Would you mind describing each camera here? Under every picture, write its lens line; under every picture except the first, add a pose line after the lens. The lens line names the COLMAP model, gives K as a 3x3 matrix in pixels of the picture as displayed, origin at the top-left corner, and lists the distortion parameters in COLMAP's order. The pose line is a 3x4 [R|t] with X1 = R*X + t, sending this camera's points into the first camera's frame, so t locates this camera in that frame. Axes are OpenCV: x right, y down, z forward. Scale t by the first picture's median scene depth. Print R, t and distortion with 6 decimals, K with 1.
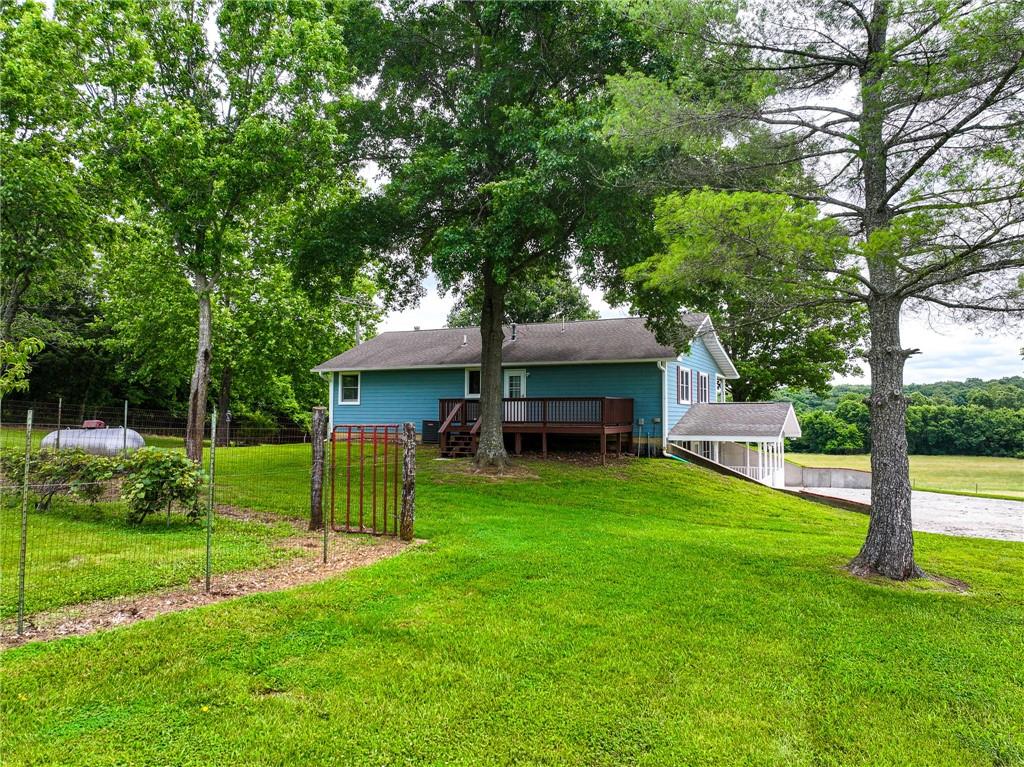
lens RADIAL K [[717.6, 0, 516.4], [0, 717.6, 381.1], [0, 0, 1]] dist [0.005399, -0.001750]
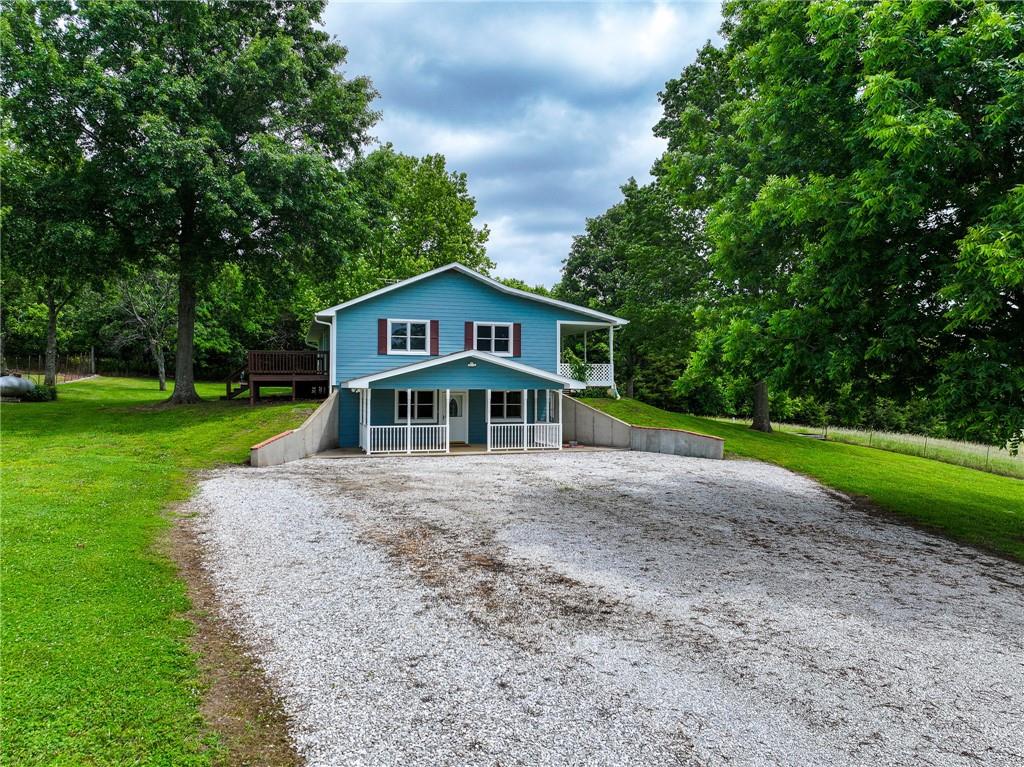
lens RADIAL K [[717.6, 0, 516.4], [0, 717.6, 381.1], [0, 0, 1]] dist [0.005399, -0.001750]
pose [[0.691092, -0.012913, -0.722652, 1.113027], [0.035968, 0.999216, 0.016542, 0.059771], [0.721872, -0.037424, 0.691014, 0.406811]]
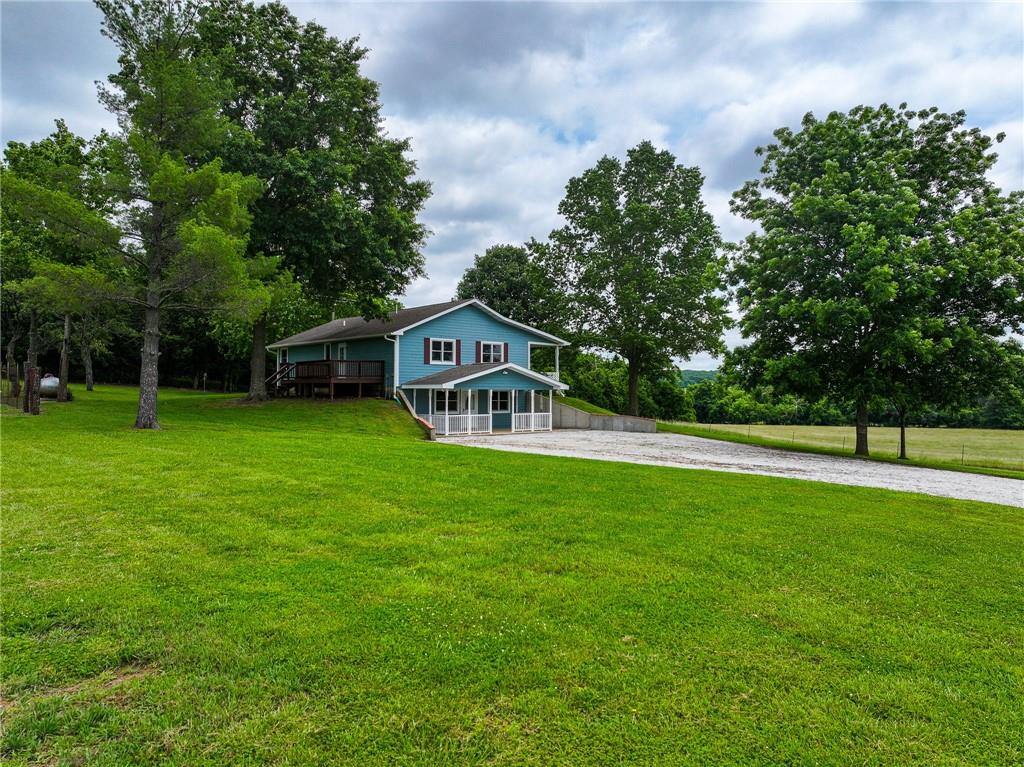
lens RADIAL K [[717.6, 0, 516.4], [0, 717.6, 381.1], [0, 0, 1]] dist [0.005399, -0.001750]
pose [[0.924603, -0.007569, -0.380856, 0.929300], [0.019910, 0.999396, 0.028473, 0.028169], [0.380411, -0.033909, 0.924196, -0.258135]]
